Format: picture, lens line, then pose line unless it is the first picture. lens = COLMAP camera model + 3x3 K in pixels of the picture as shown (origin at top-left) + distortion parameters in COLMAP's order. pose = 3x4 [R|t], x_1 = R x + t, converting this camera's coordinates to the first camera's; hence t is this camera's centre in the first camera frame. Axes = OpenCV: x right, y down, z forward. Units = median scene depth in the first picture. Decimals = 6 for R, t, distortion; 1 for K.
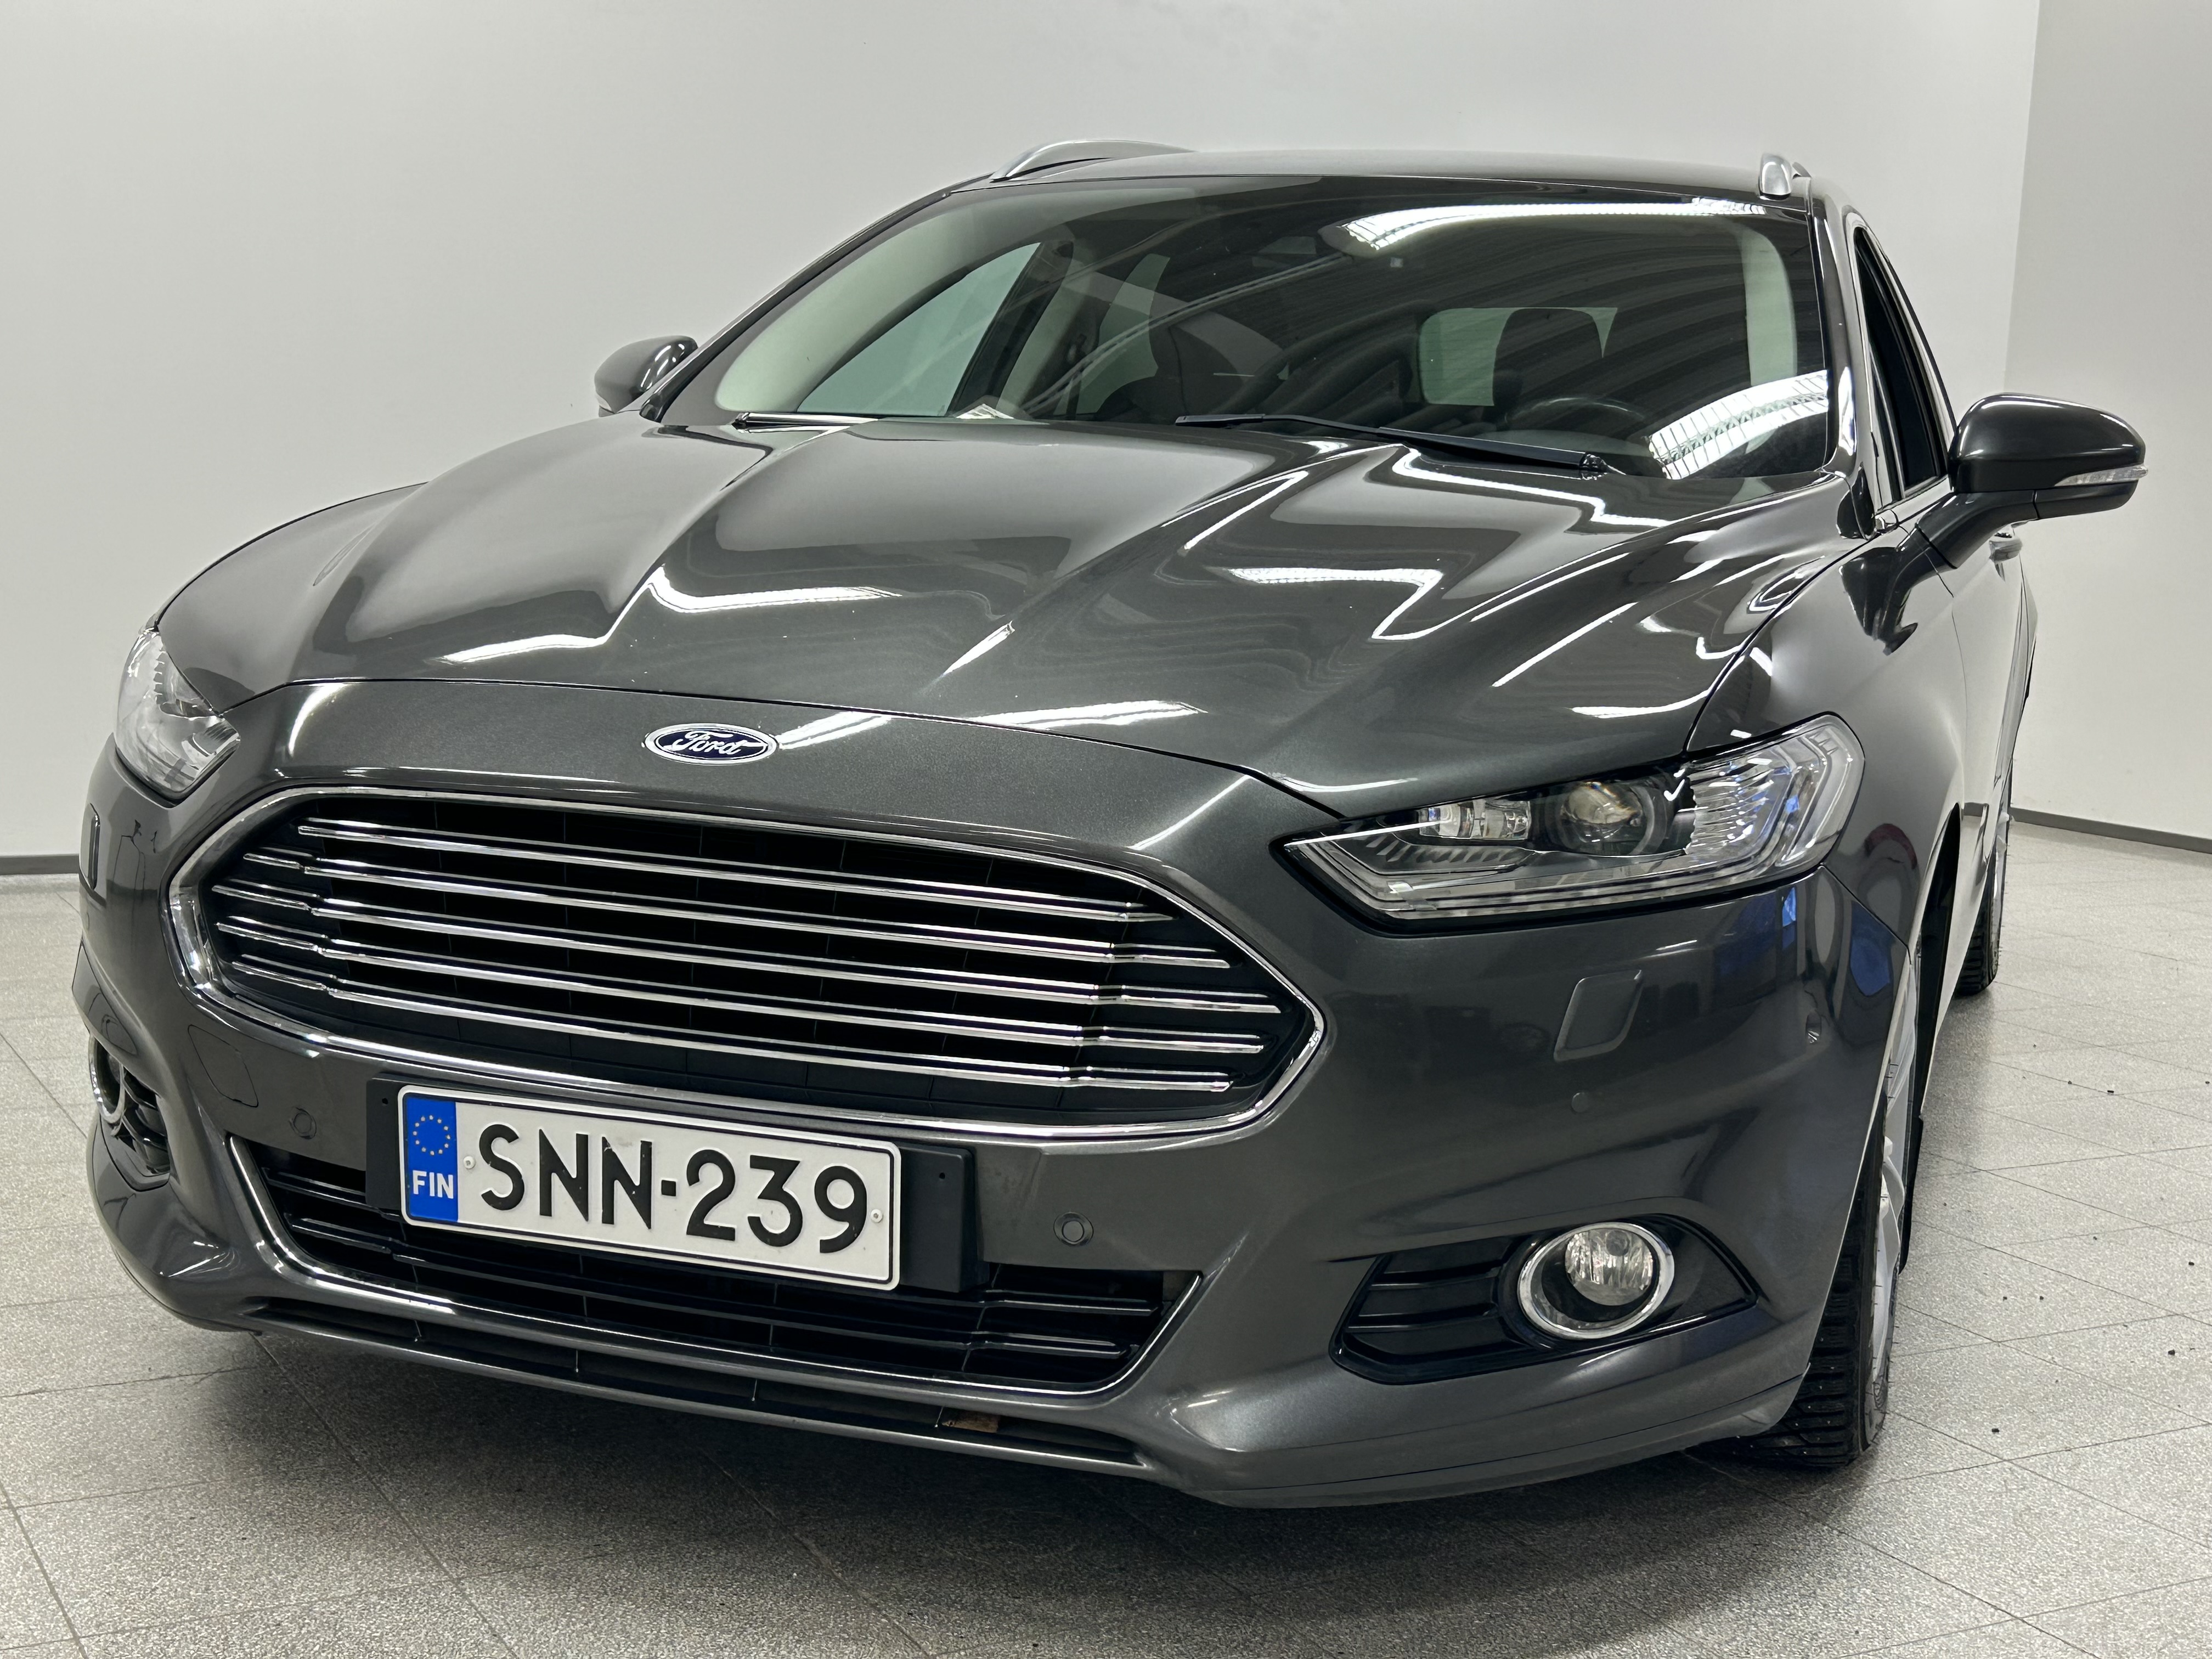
lens RADIAL K [[2978.3, 0, 1217.9], [0, 2978.3, 830.4], [0, 0, 1]] dist [0.196587, -0.790669]
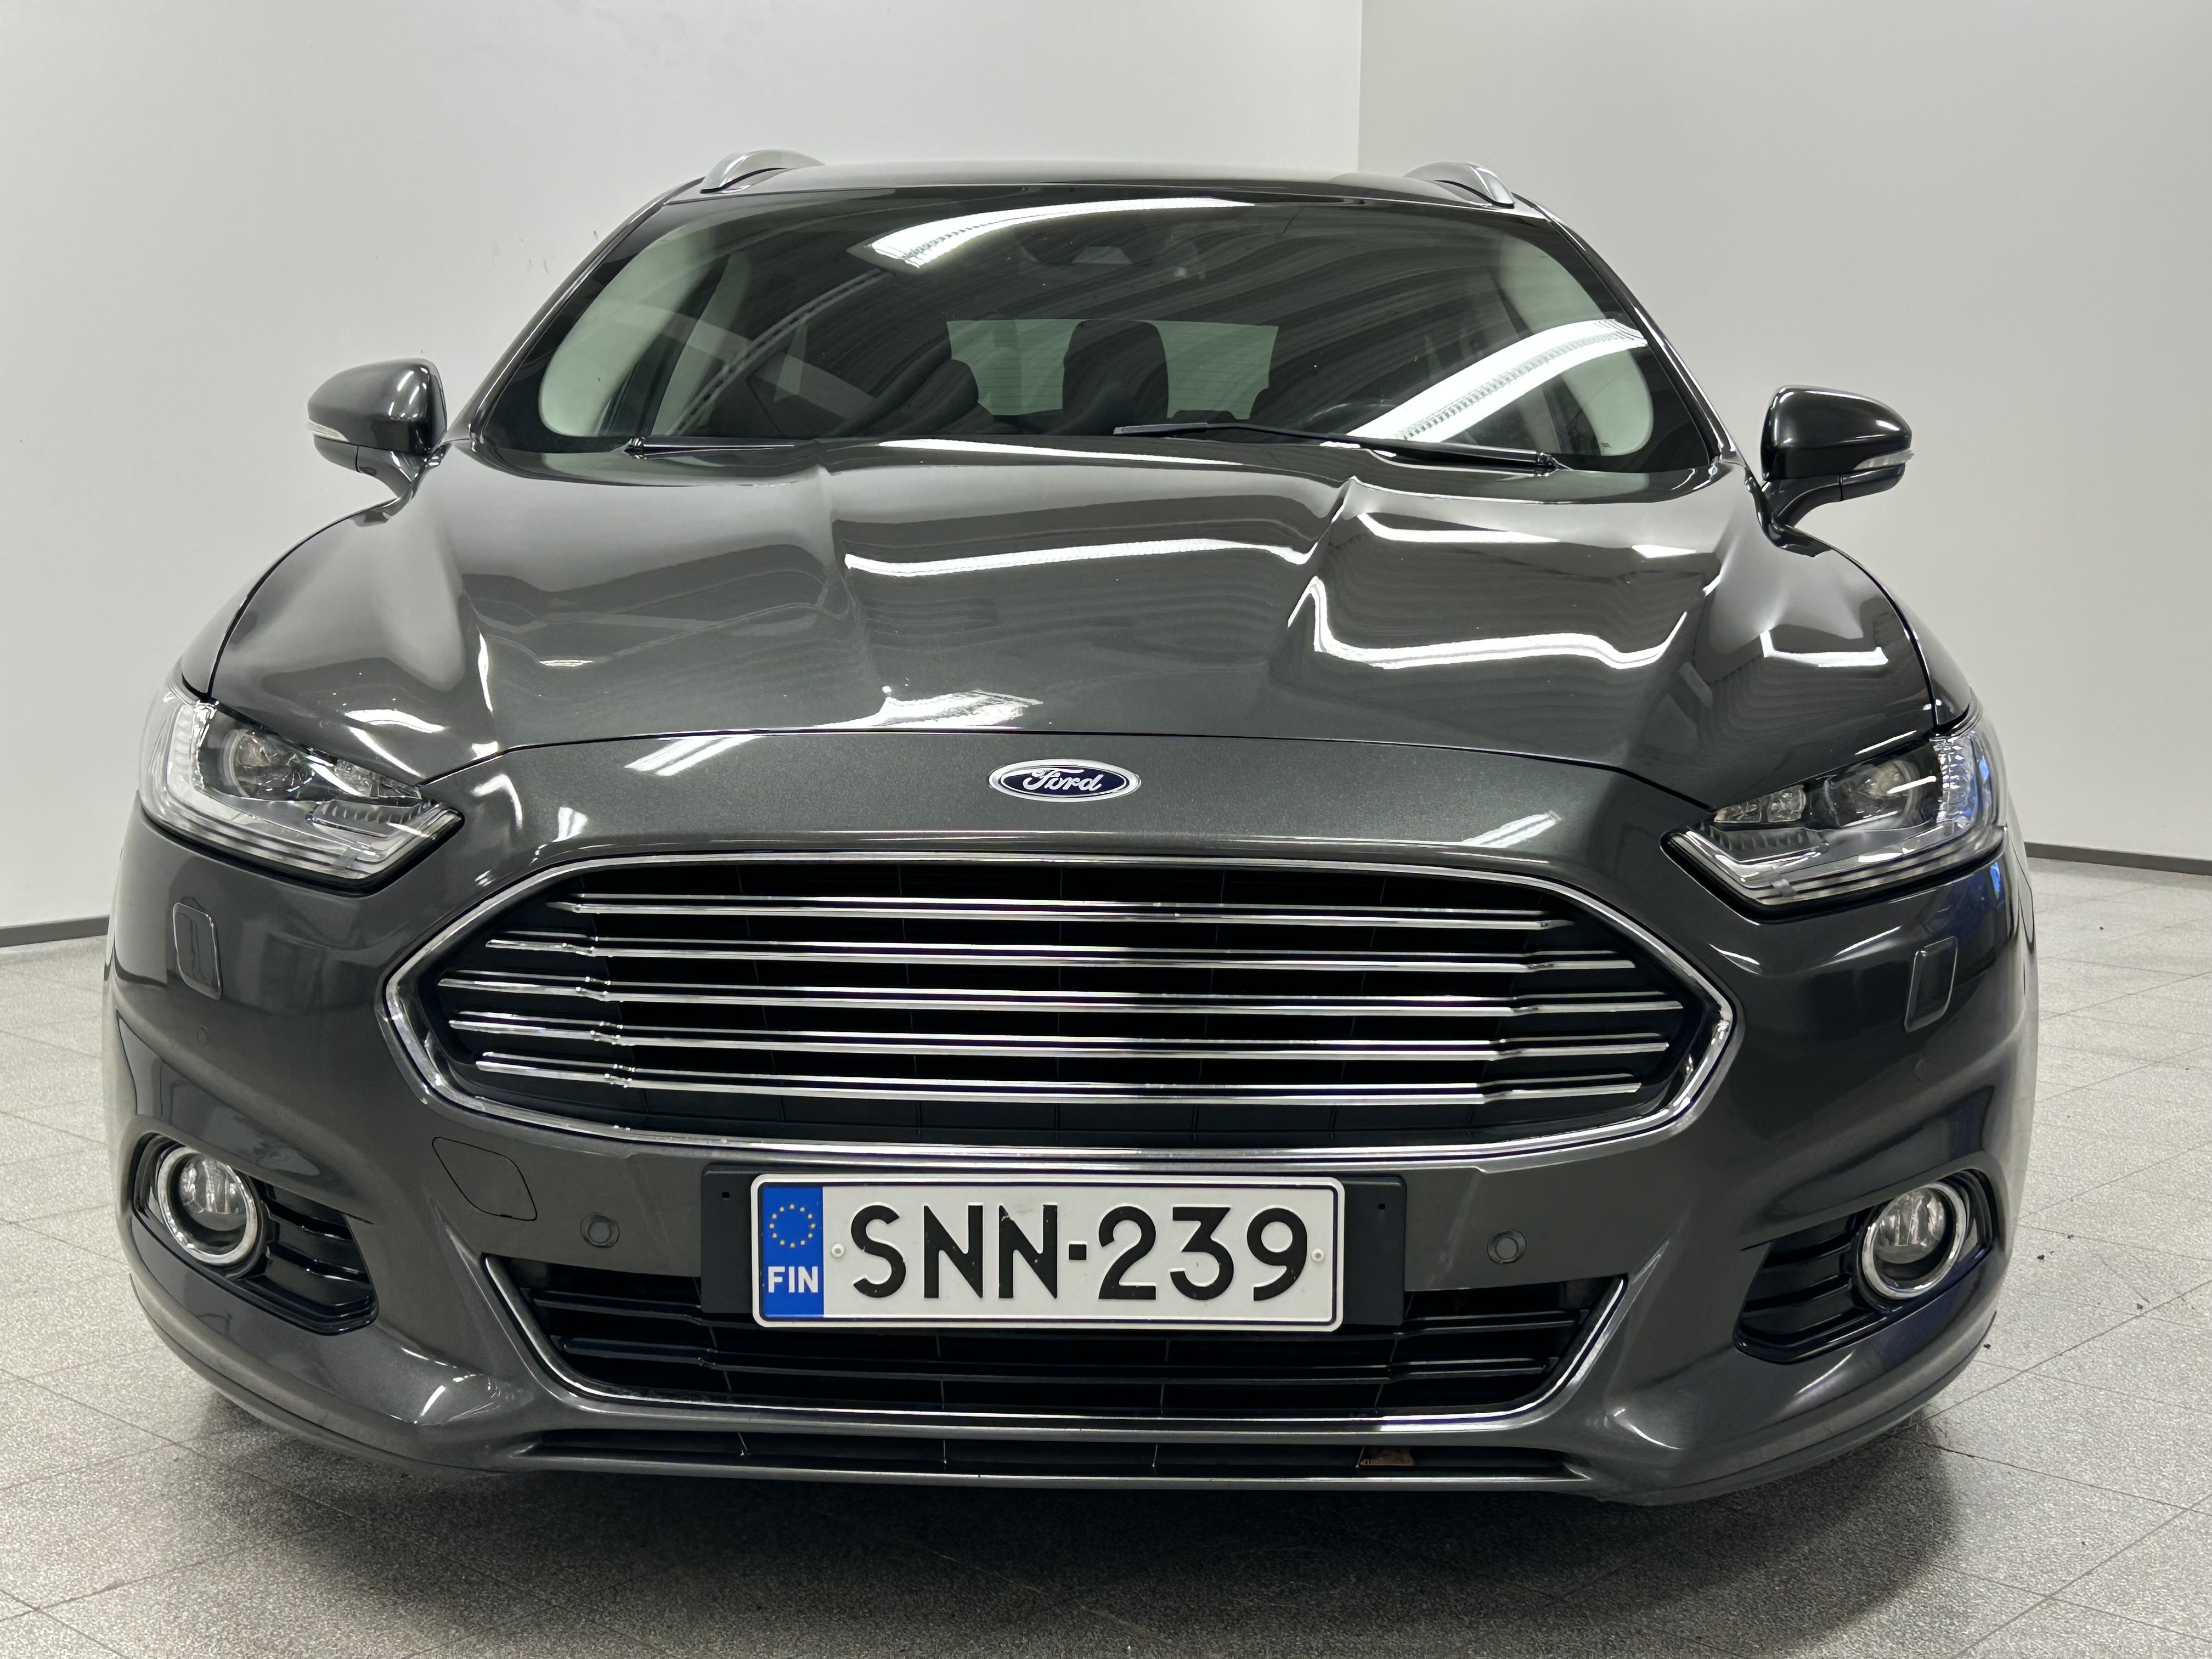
lens RADIAL K [[2978.3, 0, 1217.9], [0, 2978.3, 830.4], [0, 0, 1]] dist [0.196587, -0.790669]
pose [[0.949892, -0.071925, 0.304192, -0.412815], [0.073730, 0.997263, 0.005565, -0.014909], [-0.303760, 0.017142, 0.952595, 0.087639]]
